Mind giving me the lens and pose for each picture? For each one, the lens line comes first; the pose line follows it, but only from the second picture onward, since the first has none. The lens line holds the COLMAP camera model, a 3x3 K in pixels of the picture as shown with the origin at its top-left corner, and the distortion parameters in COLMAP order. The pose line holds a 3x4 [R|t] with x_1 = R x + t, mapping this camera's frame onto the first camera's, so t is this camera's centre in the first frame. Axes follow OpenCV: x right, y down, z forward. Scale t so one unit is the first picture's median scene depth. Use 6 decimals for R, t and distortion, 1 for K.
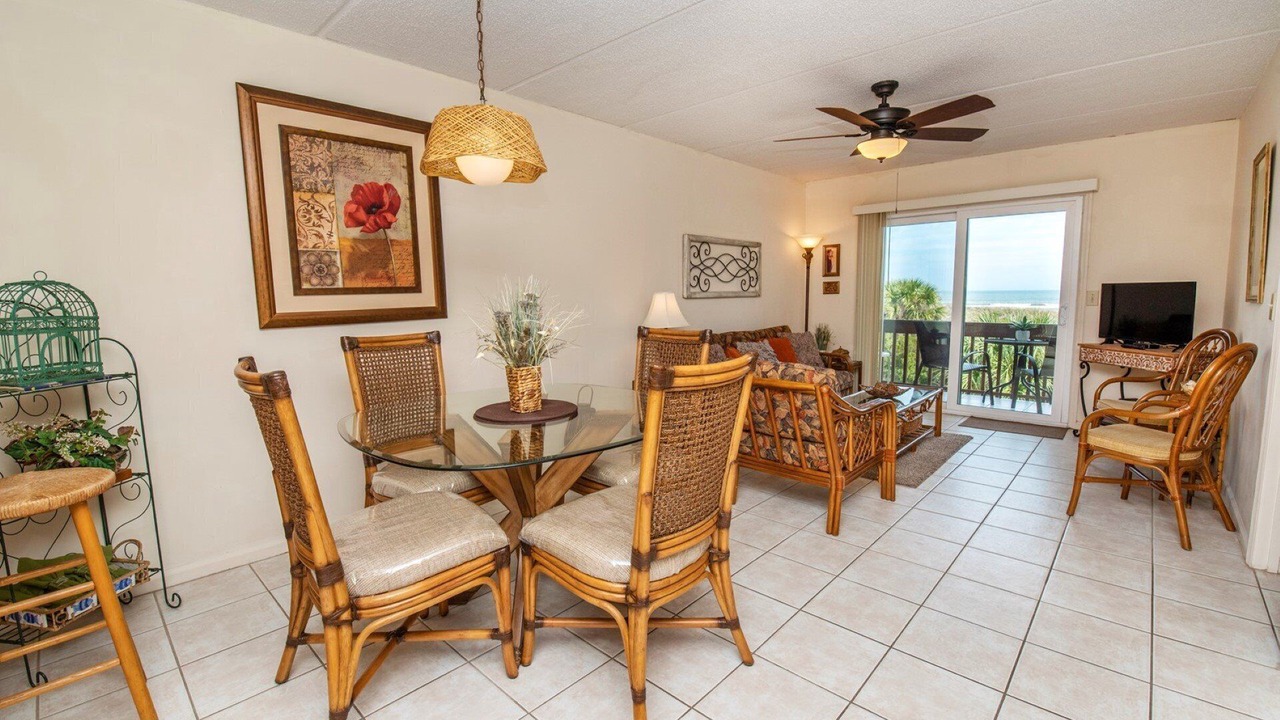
lens RADIAL K [[548.4, 0, 644.1], [0, 548.4, 355.5], [0, 0, 1]] dist [-0.001960, -0.012183]
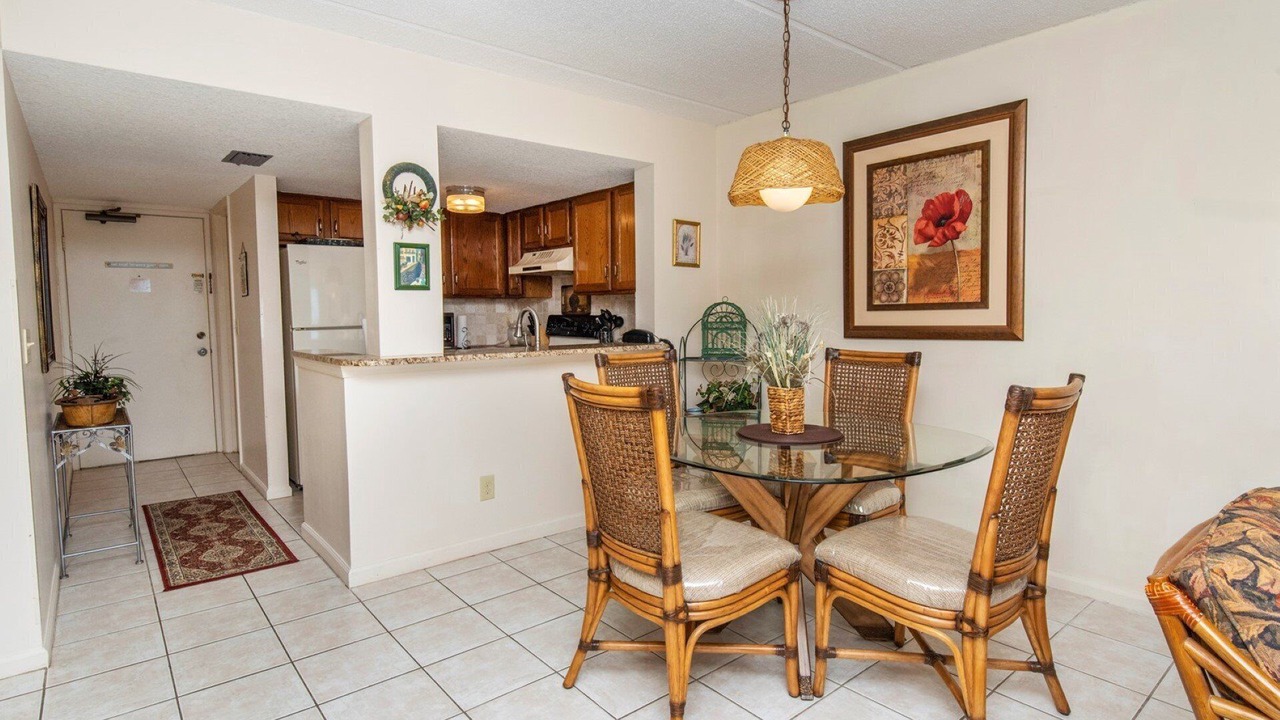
lens RADIAL K [[657.9, 0, 640.0], [0, 657.9, 360.0], [0, 0, 1]] dist [0.001056, 0.000183]
pose [[-0.133516, 0.089054, -0.987037, 0.767937], [-0.102756, 0.989343, 0.103162, -0.097564], [0.985705, 0.115198, -0.122943, 0.685419]]
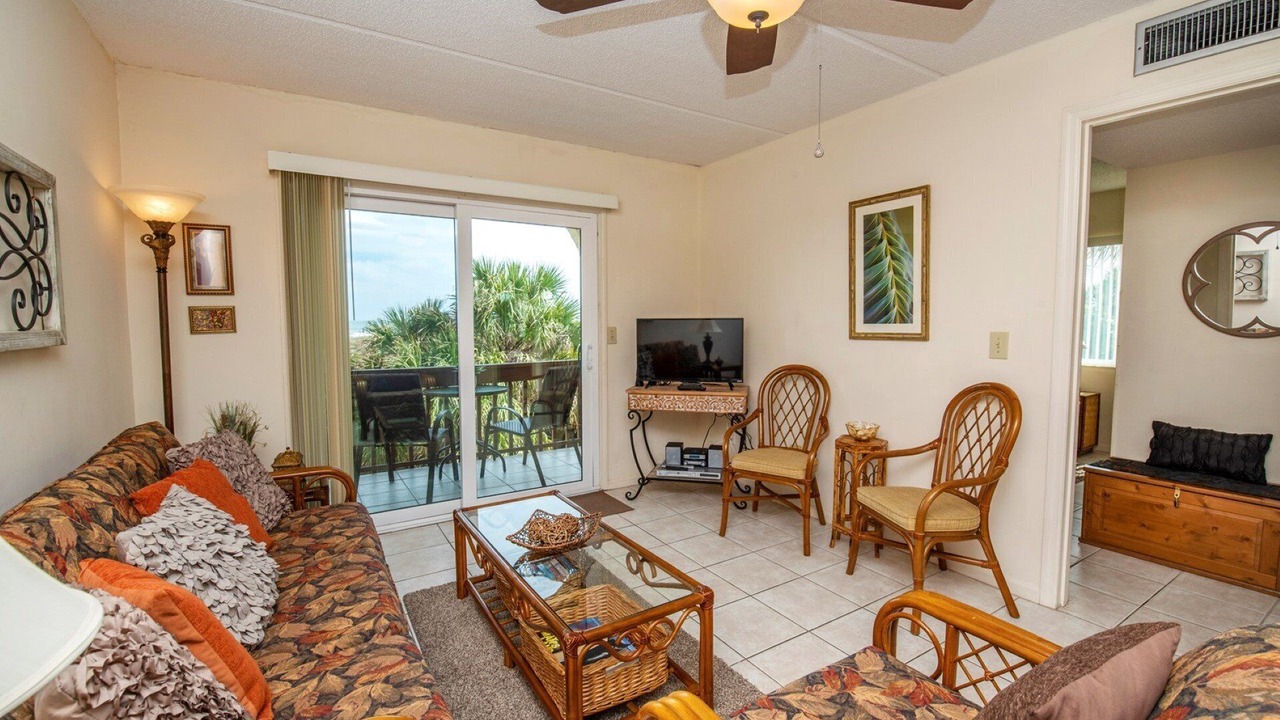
lens RADIAL K [[548.4, 0, 644.1], [0, 548.4, 355.5], [0, 0, 1]] dist [-0.001960, -0.012183]
pose [[0.256360, -0.053599, 0.965094, -0.006731], [0.108015, 0.993796, 0.026501, -0.156335], [-0.960527, 0.097451, 0.260559, 1.254643]]
